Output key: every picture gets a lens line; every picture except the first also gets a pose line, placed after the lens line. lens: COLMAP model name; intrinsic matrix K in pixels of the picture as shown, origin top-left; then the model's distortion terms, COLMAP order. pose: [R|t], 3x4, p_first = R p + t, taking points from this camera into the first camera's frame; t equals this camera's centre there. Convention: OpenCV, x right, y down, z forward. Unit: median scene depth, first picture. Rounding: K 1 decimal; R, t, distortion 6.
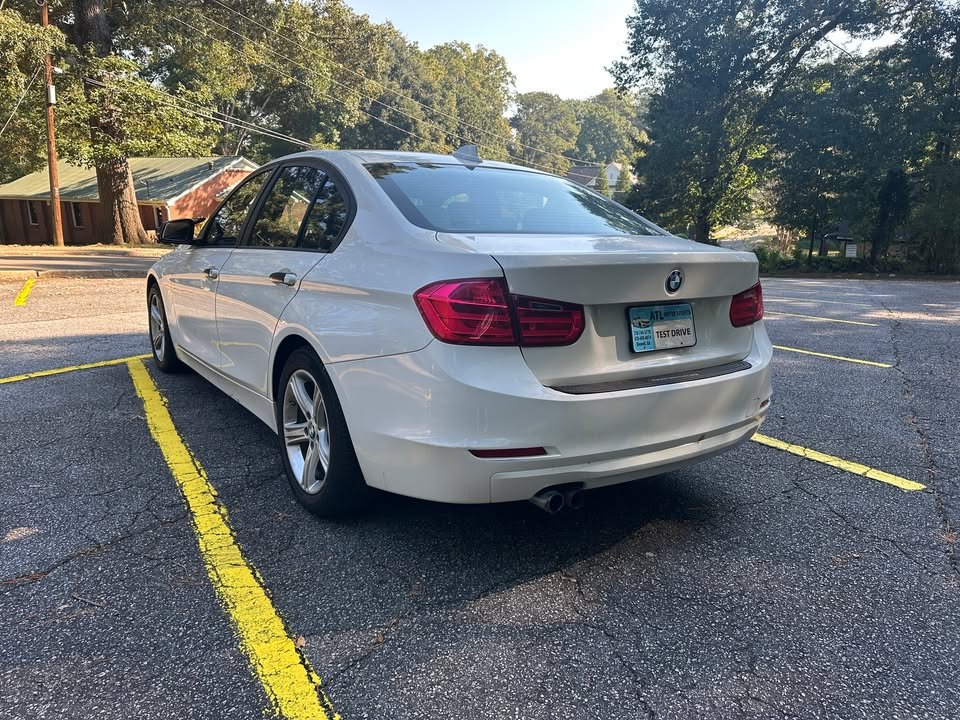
lens RADIAL K [[658.5, 0, 479.2], [0, 658.5, 359.9], [0, 0, 1]] dist [0.028083, -0.023153]
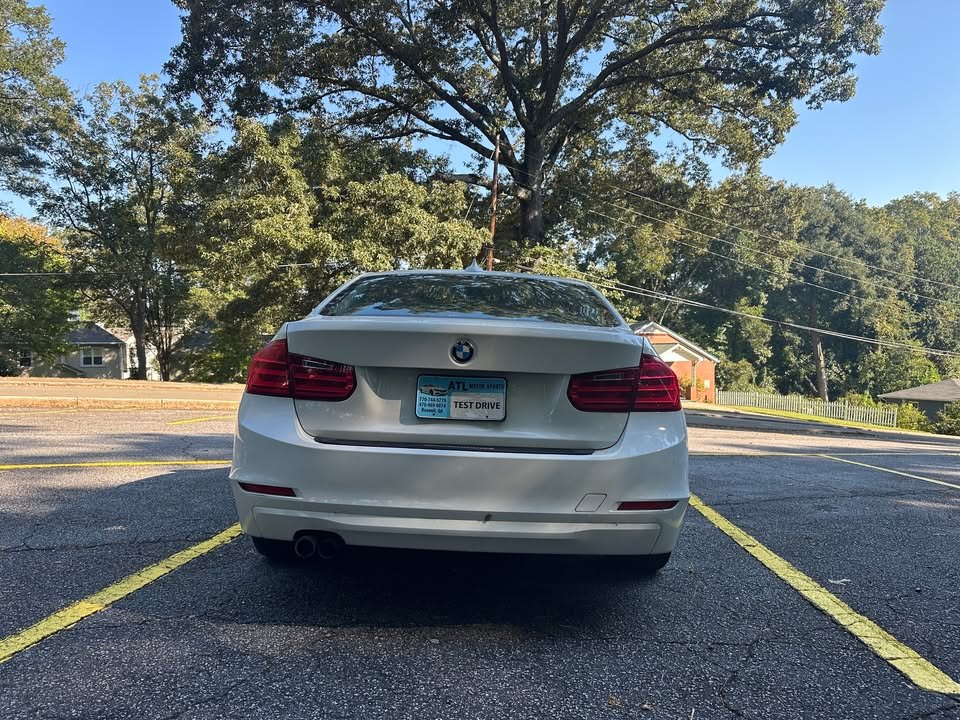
lens RADIAL K [[658.5, 0, 479.2], [0, 658.5, 356.4], [0, 0, 1]] dist [0.028083, -0.023153]
pose [[0.815125, -0.010542, -0.579190, 0.070631], [-0.131828, 0.970225, -0.203188, 0.007166], [0.564086, 0.241977, 0.789464, 0.016816]]
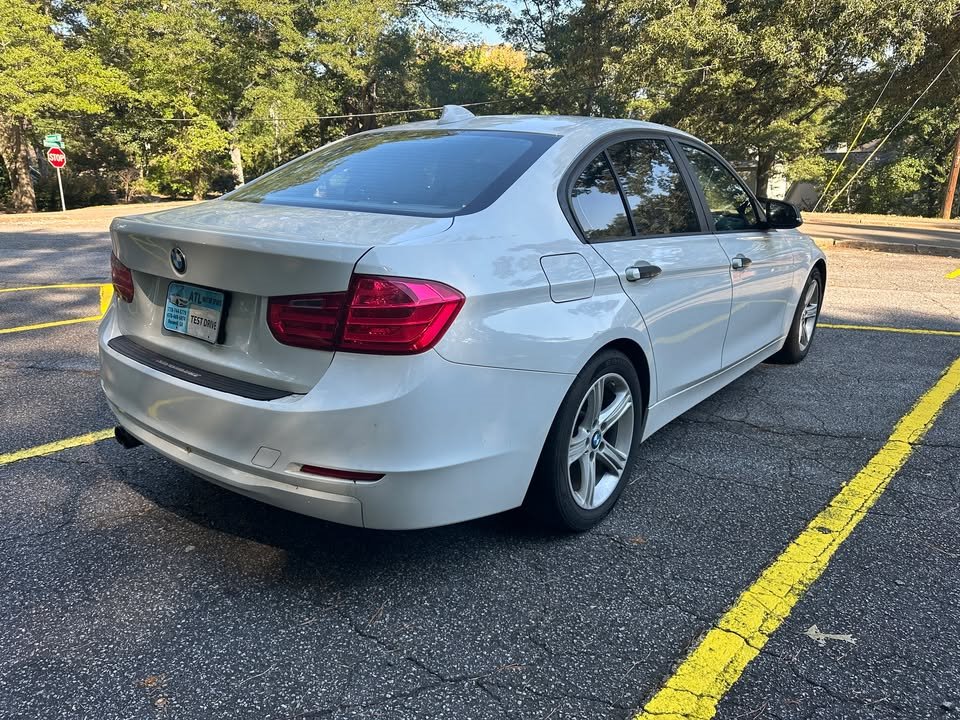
lens RADIAL K [[658.5, 0, 488.3], [0, 658.5, 364.7], [0, 0, 1]] dist [0.028083, -0.023153]
pose [[0.305759, 0.245765, -0.919843, 0.098920], [-0.200769, 0.961030, 0.190033, -0.018440], [0.930700, 0.126572, 0.343186, 0.086000]]
